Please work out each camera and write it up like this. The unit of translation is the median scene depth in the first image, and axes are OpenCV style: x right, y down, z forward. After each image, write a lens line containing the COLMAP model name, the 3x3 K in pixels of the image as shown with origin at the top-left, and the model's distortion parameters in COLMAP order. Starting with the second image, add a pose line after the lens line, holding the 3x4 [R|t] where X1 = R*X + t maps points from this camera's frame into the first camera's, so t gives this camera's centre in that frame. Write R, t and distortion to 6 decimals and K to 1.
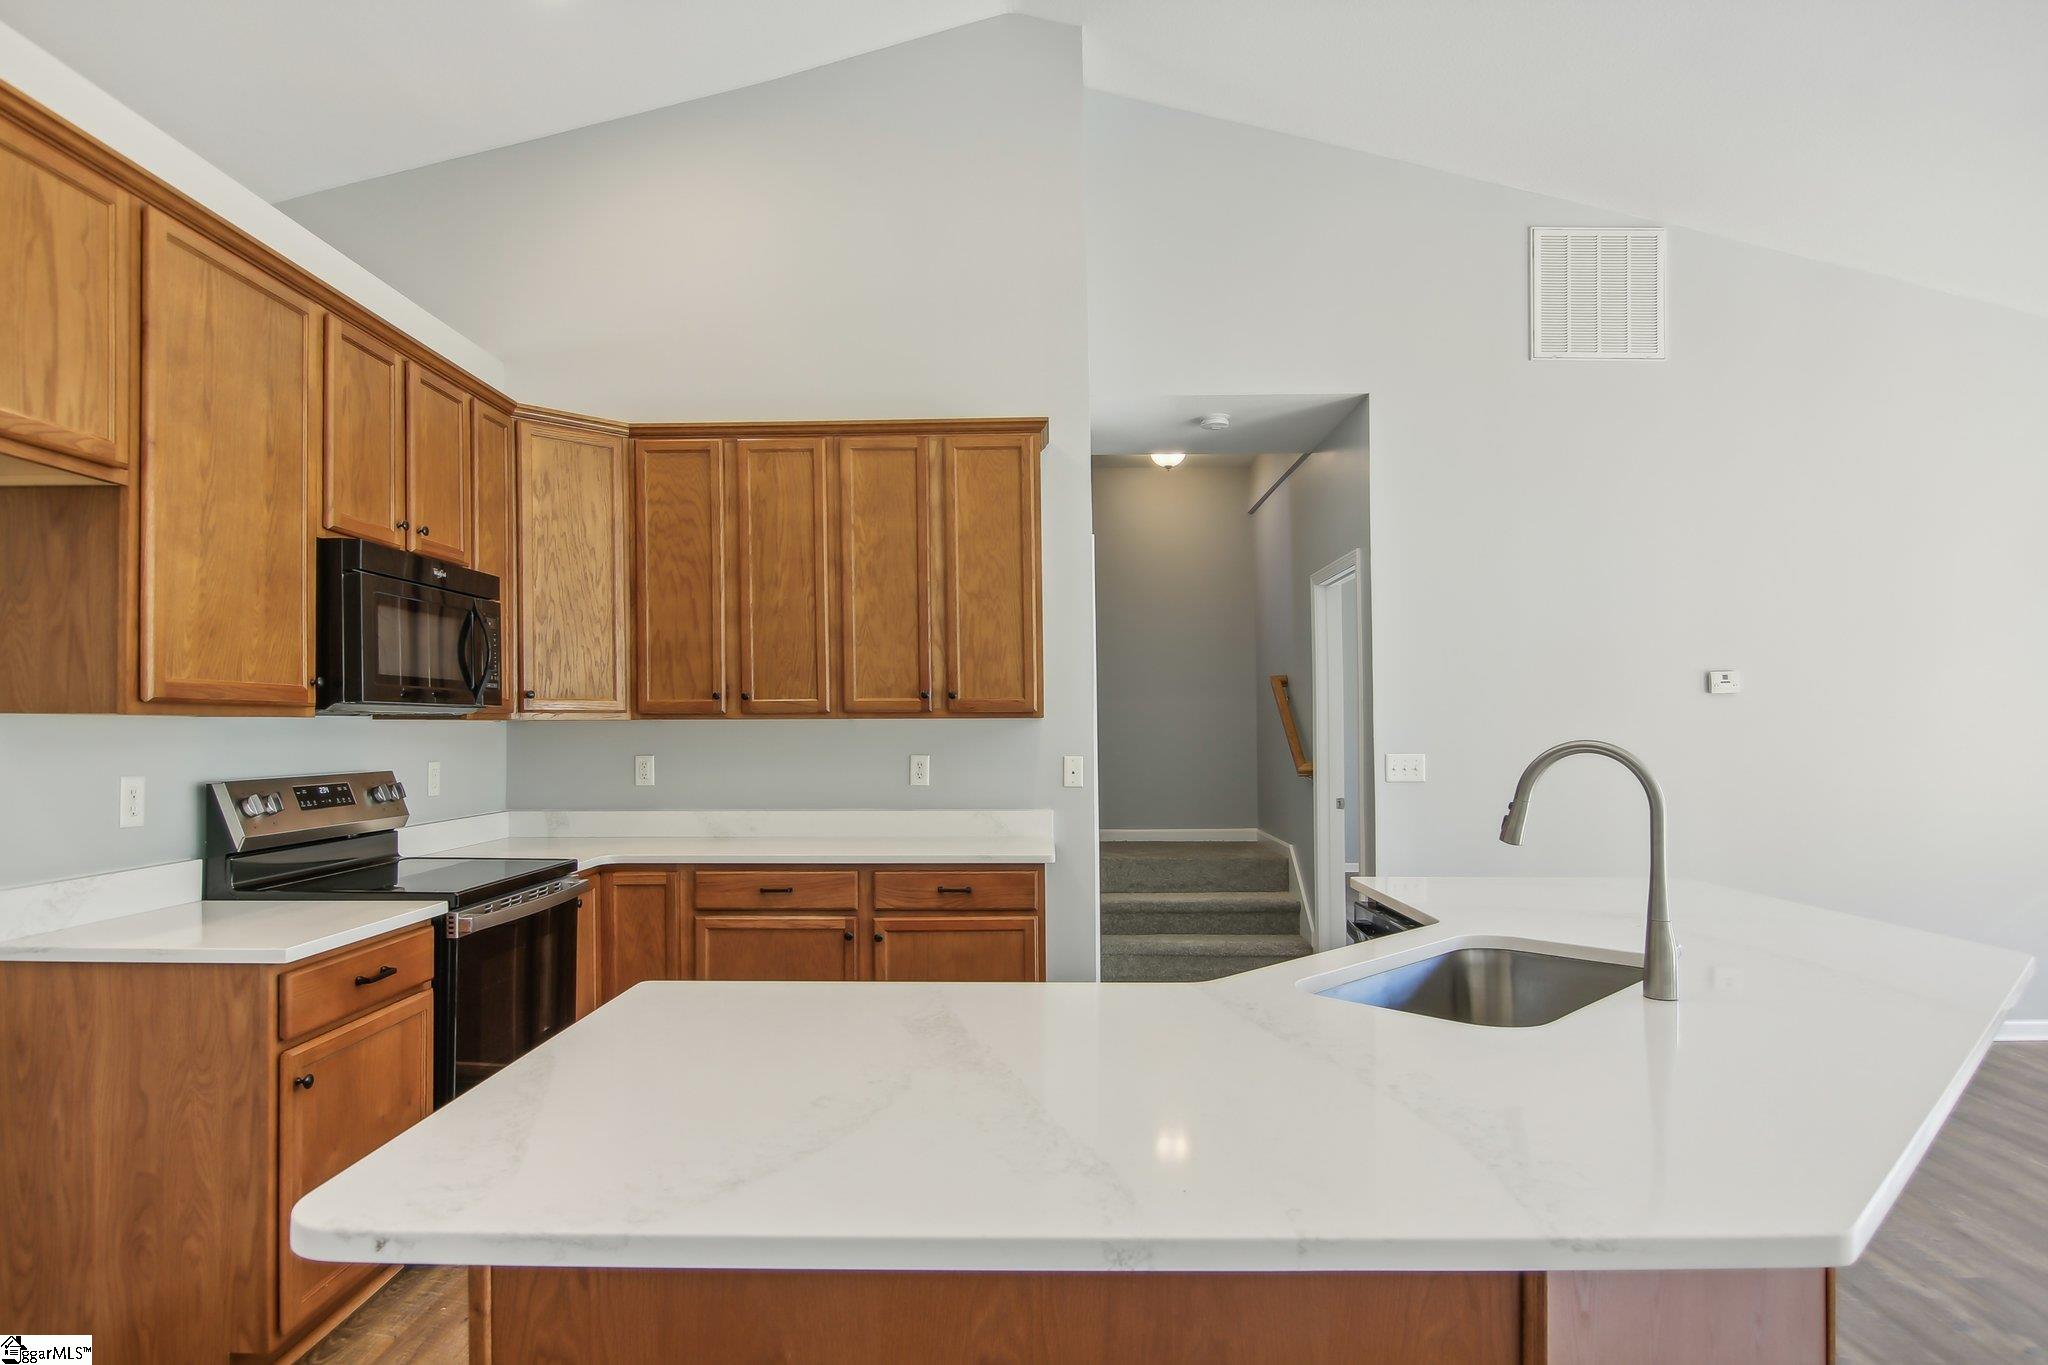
lens RADIAL K [[1144.6, 0, 1029.1], [0, 1144.6, 710.3], [0, 0, 1]] dist [0.004947, -0.017570]
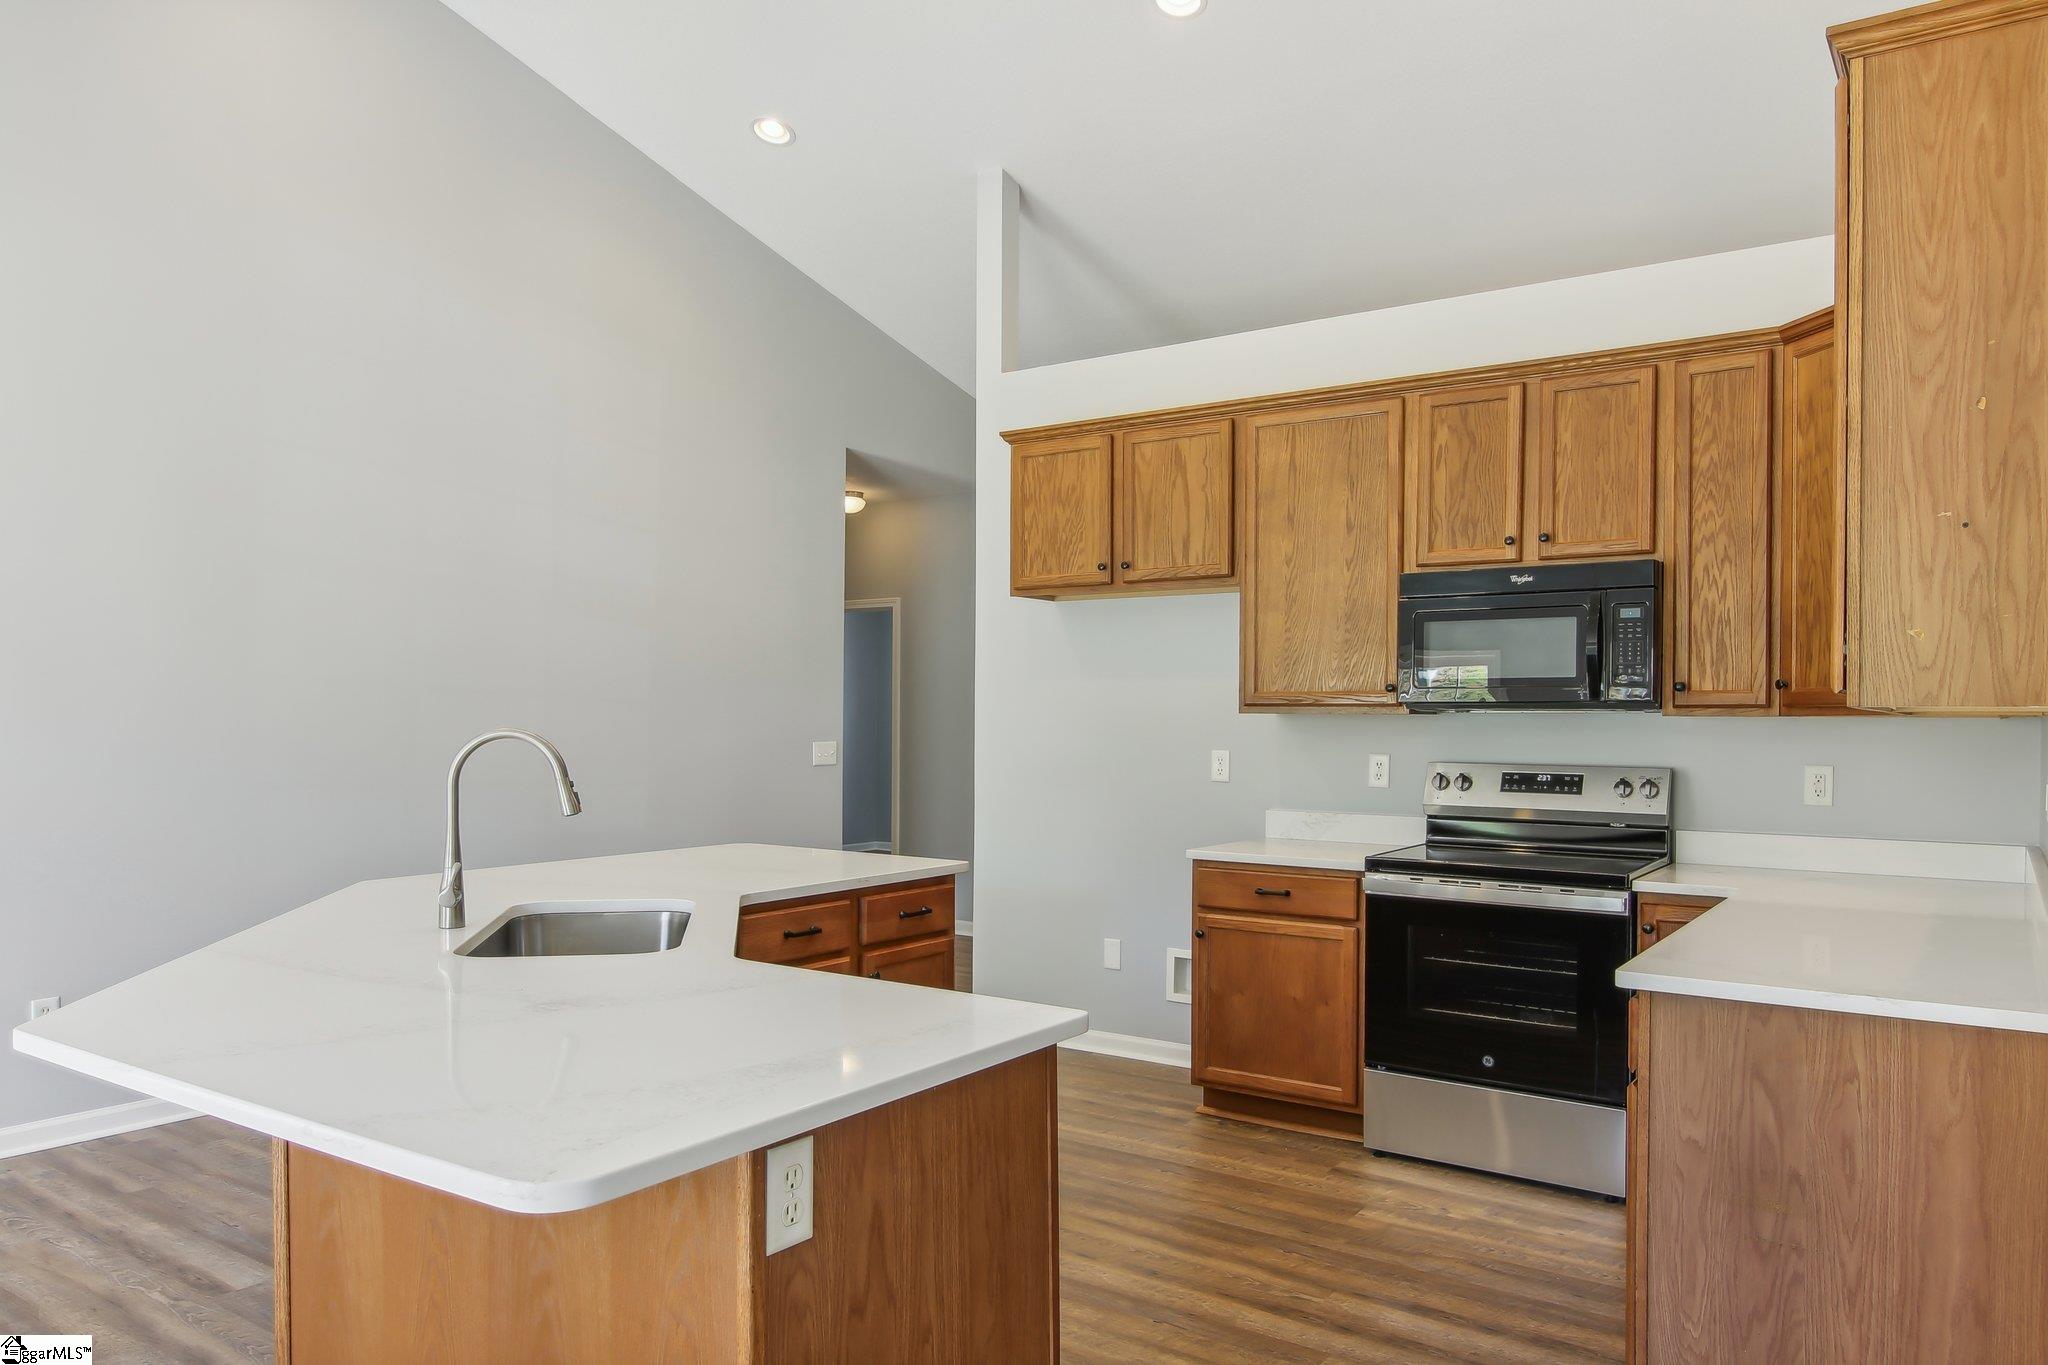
lens RADIAL K [[1385.6, 0, 1023.5], [0, 1385.6, 725.8], [0, 0, 1]] dist [0.003915, 0.001428]
pose [[-0.560234, 0.002385, -0.828331, 0.636410], [0.006290, 0.999979, -0.001376, 0.013014], [0.828311, -0.005981, -0.560237, 1.040249]]
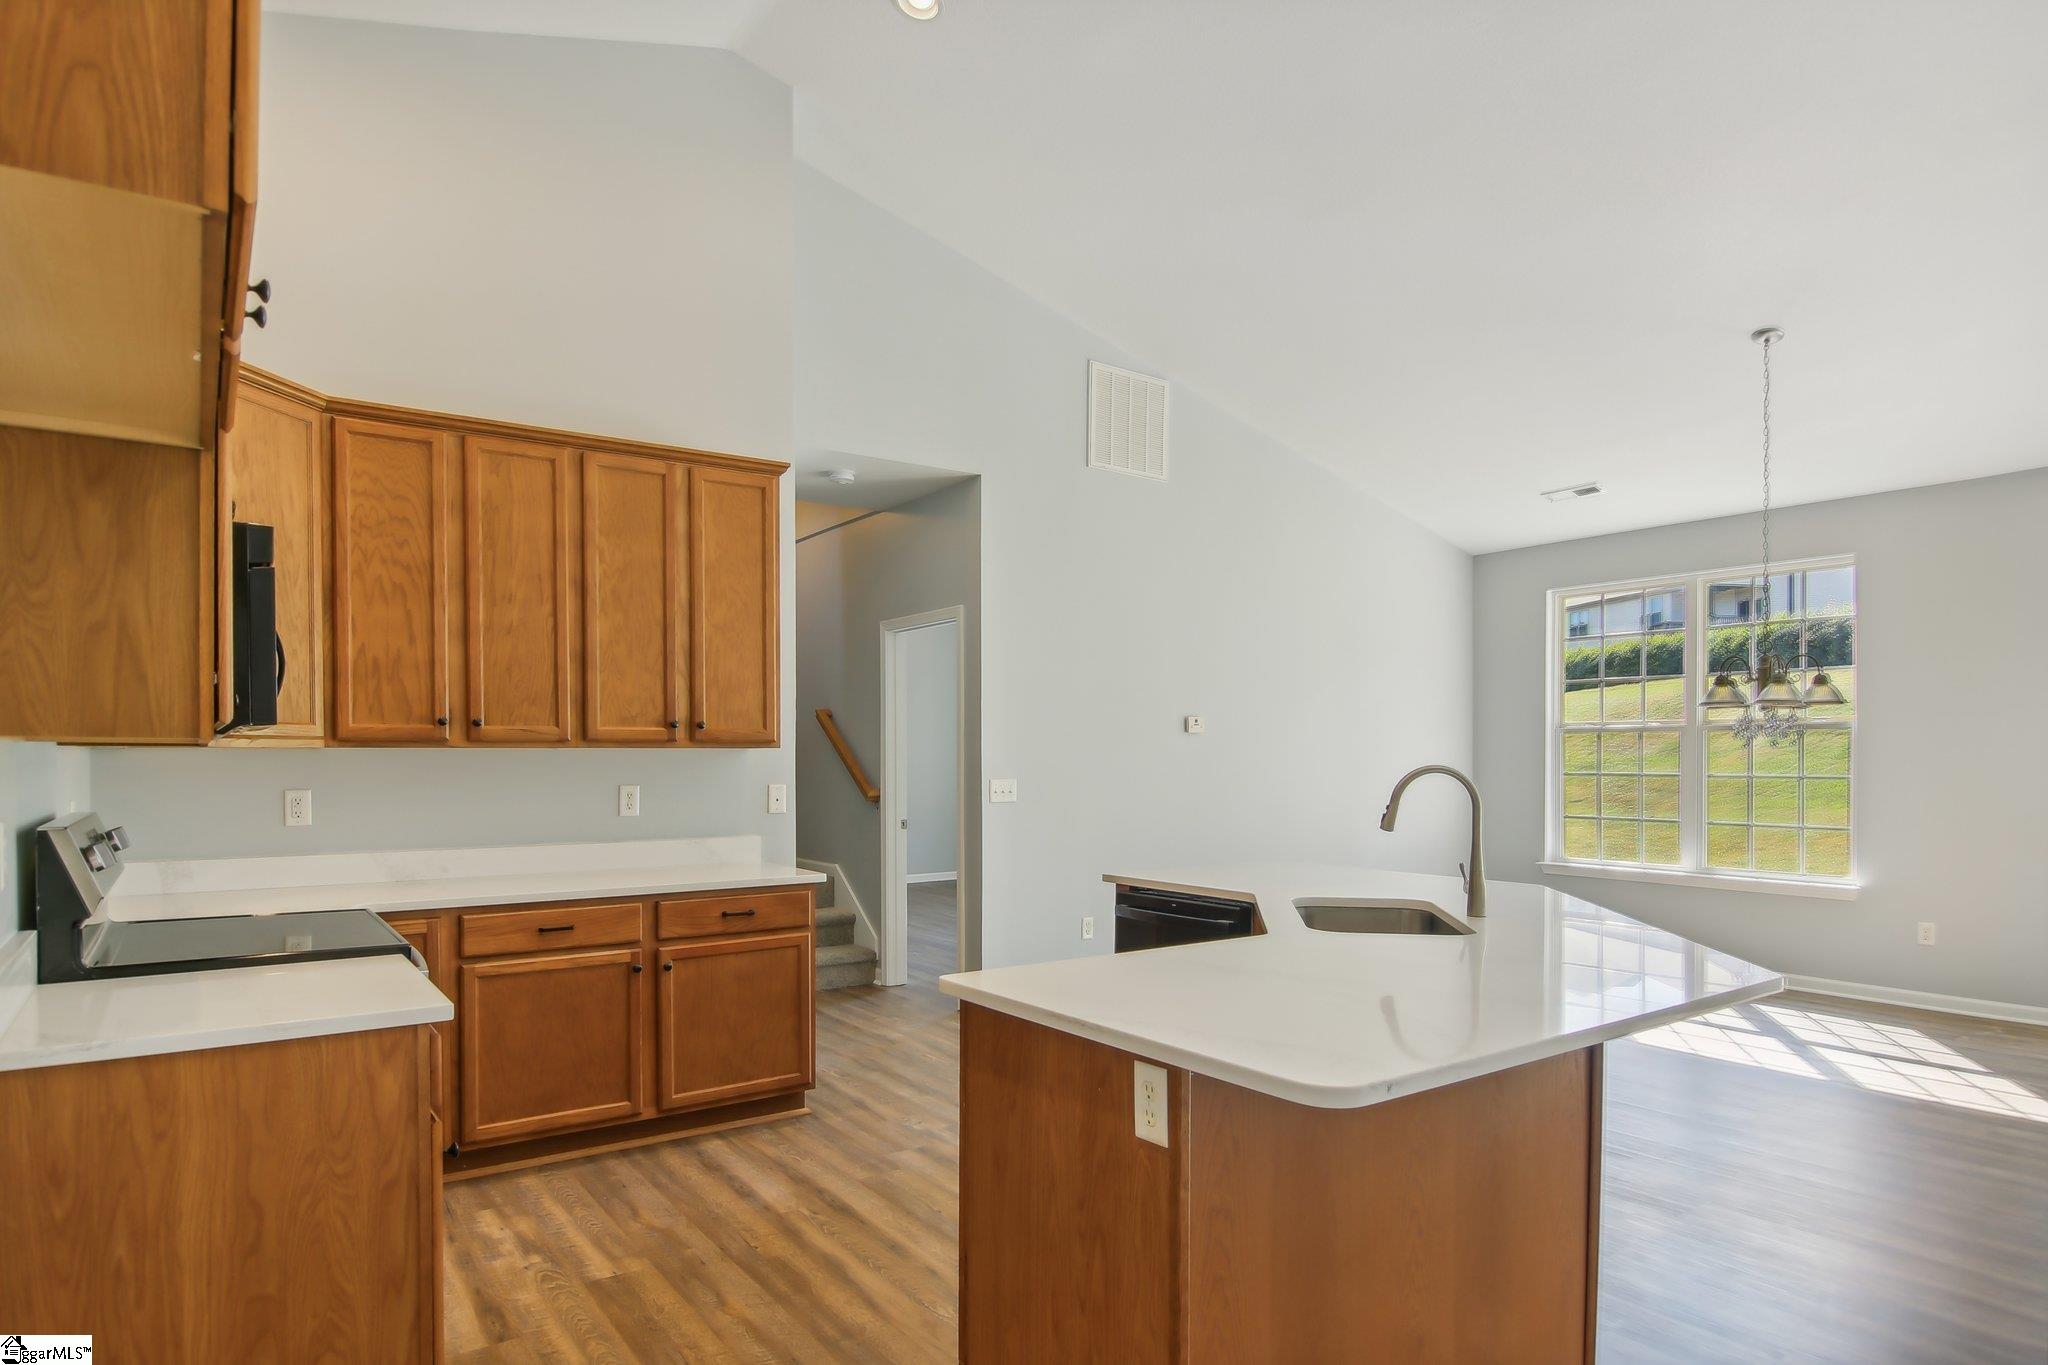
lens RADIAL K [[1157.8, 0, 1011.9], [0, 1157.8, 769.2], [0, 0, 1]] dist [0.005624, -0.021812]
pose [[0.809821, -0.004517, 0.586659, -0.442571], [-0.010192, 0.999711, 0.021766, 0.000790], [-0.586588, -0.023606, 0.809542, 0.007446]]
